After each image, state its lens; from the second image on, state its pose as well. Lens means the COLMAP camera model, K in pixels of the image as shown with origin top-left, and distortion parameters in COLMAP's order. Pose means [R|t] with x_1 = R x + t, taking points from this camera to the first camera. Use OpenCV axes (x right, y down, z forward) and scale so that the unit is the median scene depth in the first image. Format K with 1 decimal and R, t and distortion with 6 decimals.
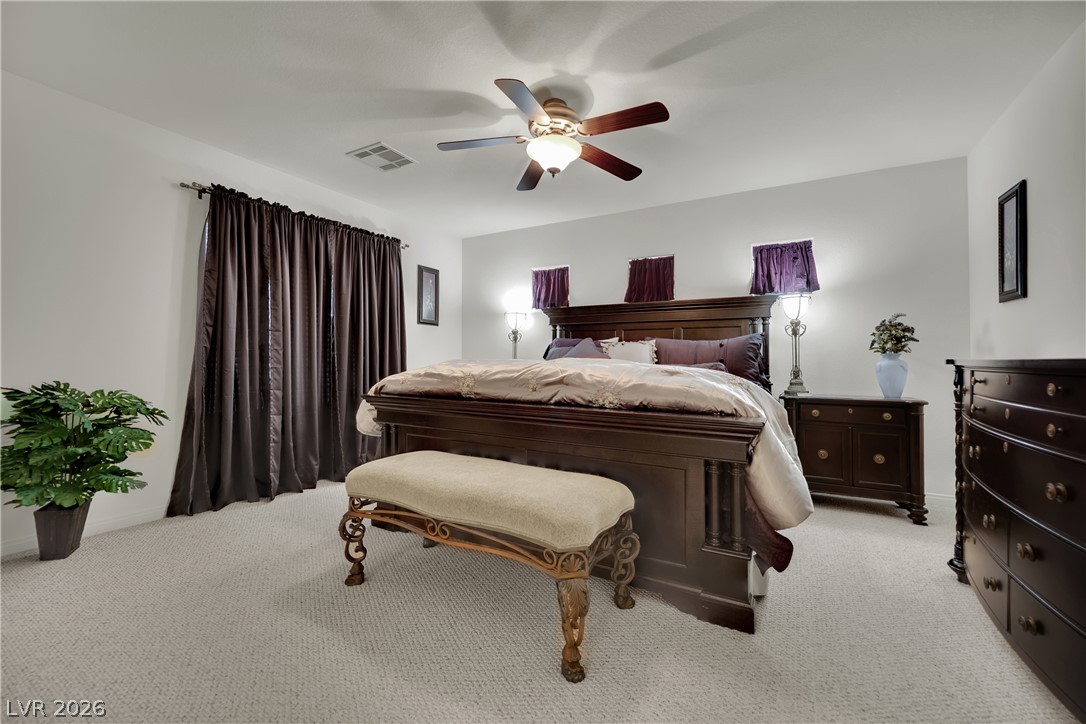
lens RADIAL K [[438.3, 0, 543.0], [0, 438.3, 362.0], [0, 0, 1]] dist [-0.052044, 0.000023]
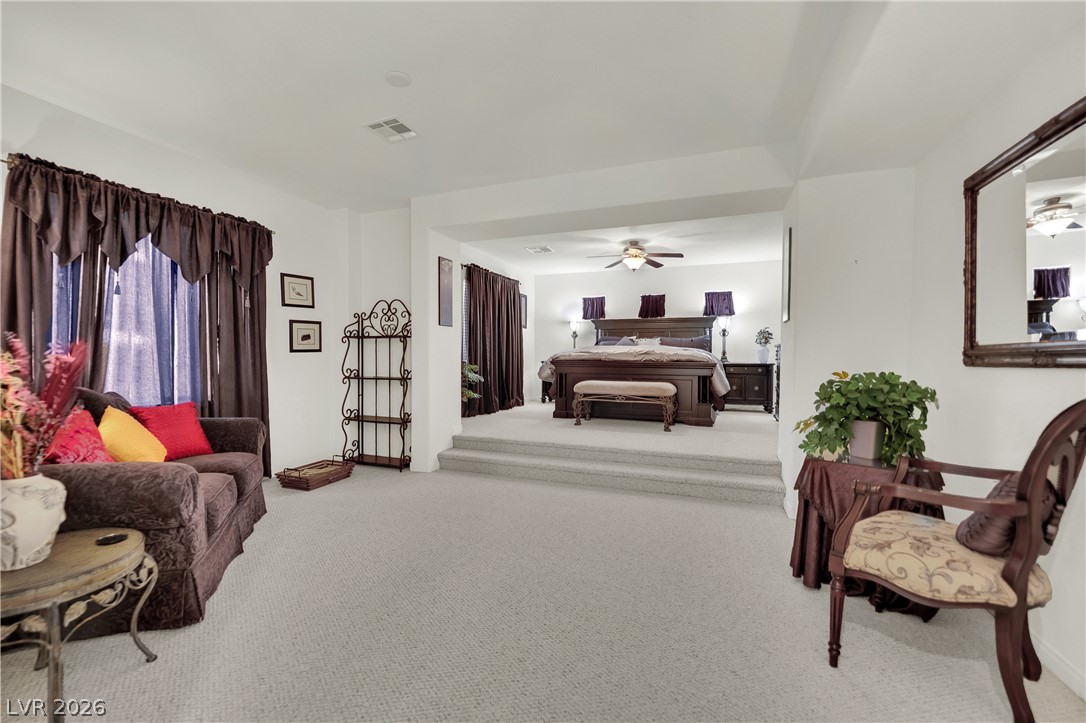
lens RADIAL K [[438.3, 0, 543.0], [0, 438.3, 361.5], [0, 0, 1]] dist [-0.052044, 0.000023]
pose [[0.990054, -0.003990, 0.140631, -0.585350], [0.002520, 0.999940, 0.010629, 0.038112], [-0.140665, -0.010169, 0.990005, -0.972348]]
